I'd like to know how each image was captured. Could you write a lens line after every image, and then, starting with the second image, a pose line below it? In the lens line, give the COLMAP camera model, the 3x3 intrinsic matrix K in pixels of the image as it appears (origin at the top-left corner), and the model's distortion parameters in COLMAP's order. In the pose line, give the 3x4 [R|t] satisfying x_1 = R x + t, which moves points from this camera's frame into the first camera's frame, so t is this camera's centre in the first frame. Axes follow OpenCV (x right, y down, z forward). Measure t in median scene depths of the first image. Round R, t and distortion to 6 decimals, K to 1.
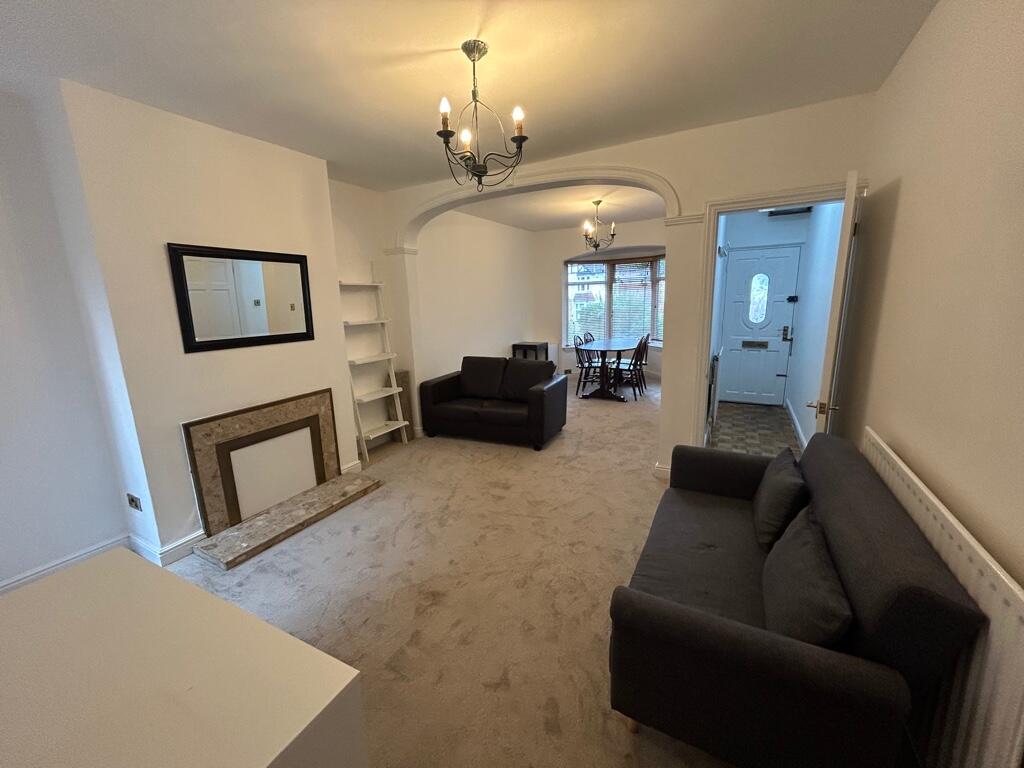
lens RADIAL K [[414.9, 0, 511.4], [0, 414.9, 379.0], [0, 0, 1]] dist [0.000045, 0.000003]
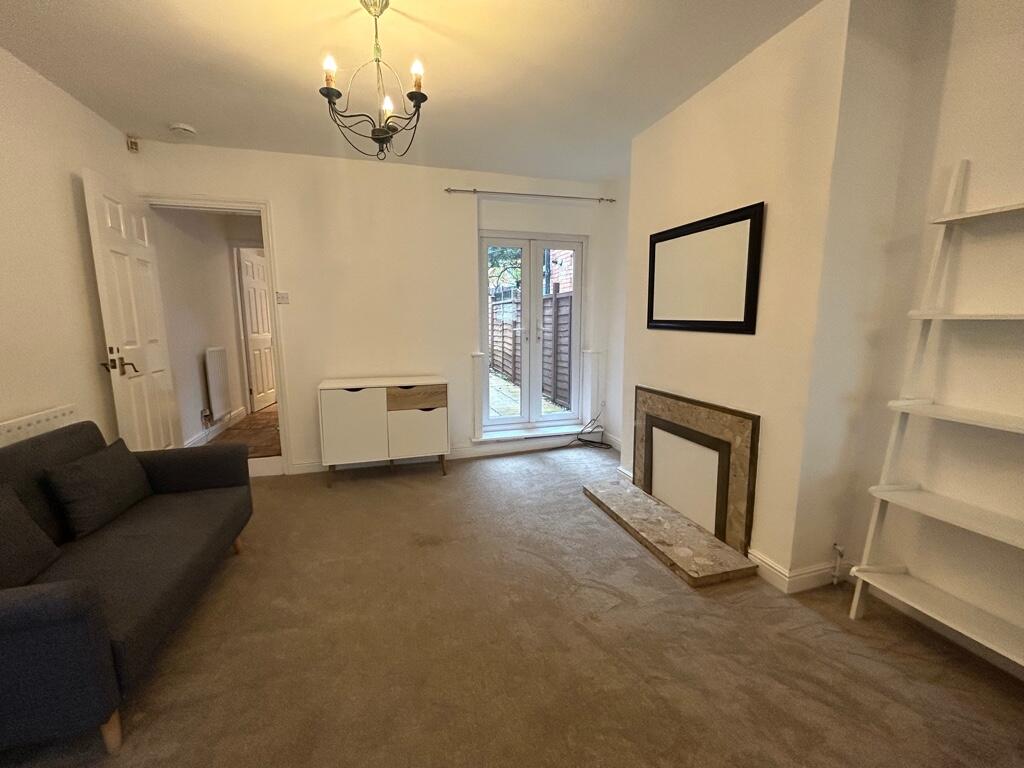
lens RADIAL K [[414.9, 0, 509.7], [0, 414.9, 381.5], [0, 0, 1]] dist [0.000045, 0.000003]
pose [[-0.707457, 0.139585, -0.692835, 0.265315], [-0.112571, 0.945533, 0.305443, -0.191025], [0.697734, 0.294081, -0.653211, 1.247066]]
